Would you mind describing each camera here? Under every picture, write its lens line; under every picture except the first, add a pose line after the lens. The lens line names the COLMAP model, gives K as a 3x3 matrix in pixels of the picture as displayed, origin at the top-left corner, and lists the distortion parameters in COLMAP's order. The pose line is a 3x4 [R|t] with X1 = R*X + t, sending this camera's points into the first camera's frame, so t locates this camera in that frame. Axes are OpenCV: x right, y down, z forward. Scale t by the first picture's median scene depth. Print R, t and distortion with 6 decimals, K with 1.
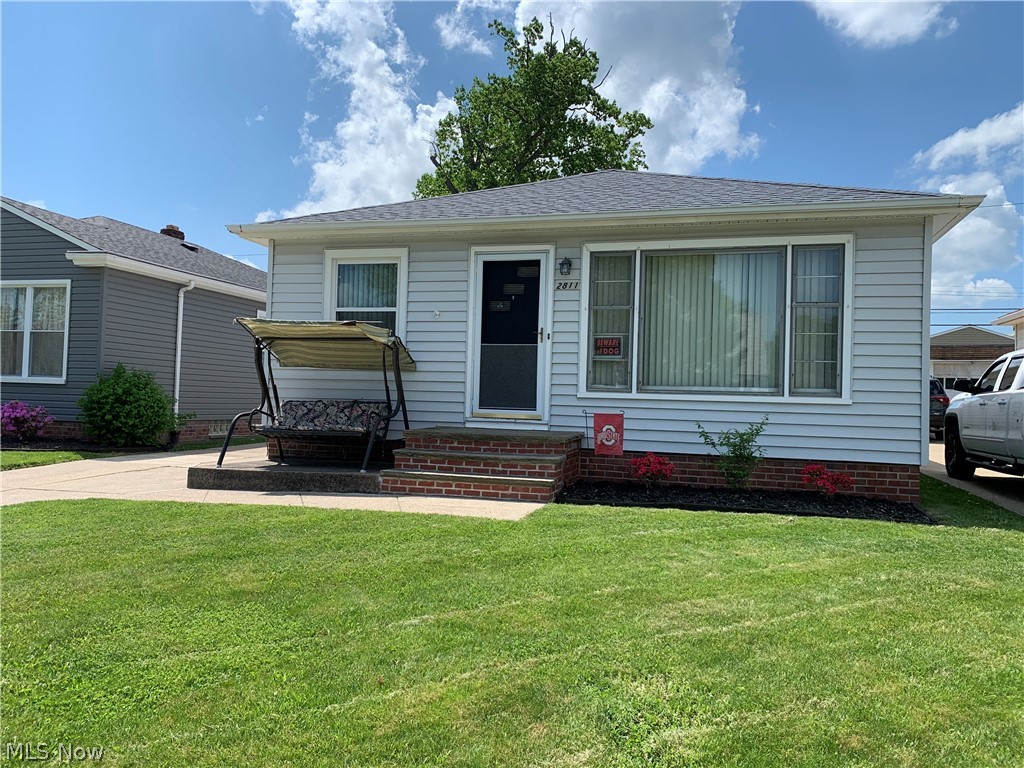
lens RADIAL K [[777.4, 0, 512.0], [0, 777.4, 384.0], [0, 0, 1]] dist [0.126540, -0.258817]
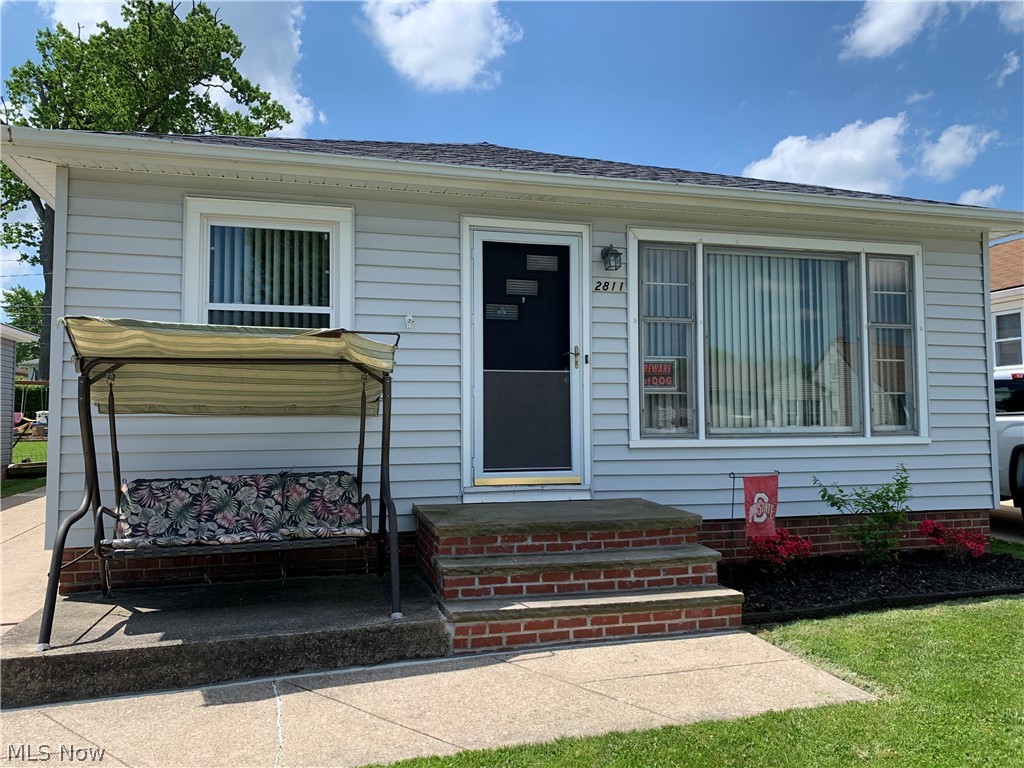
lens RADIAL K [[770.2, 0, 512.0], [0, 770.2, 384.0], [0, 0, 1]] dist [0.057325, -0.059426]
pose [[0.856306, -0.009521, 0.516381, -0.354334], [0.017090, 0.999805, -0.009905, -0.034172], [-0.516186, 0.017307, 0.856301, 0.458521]]
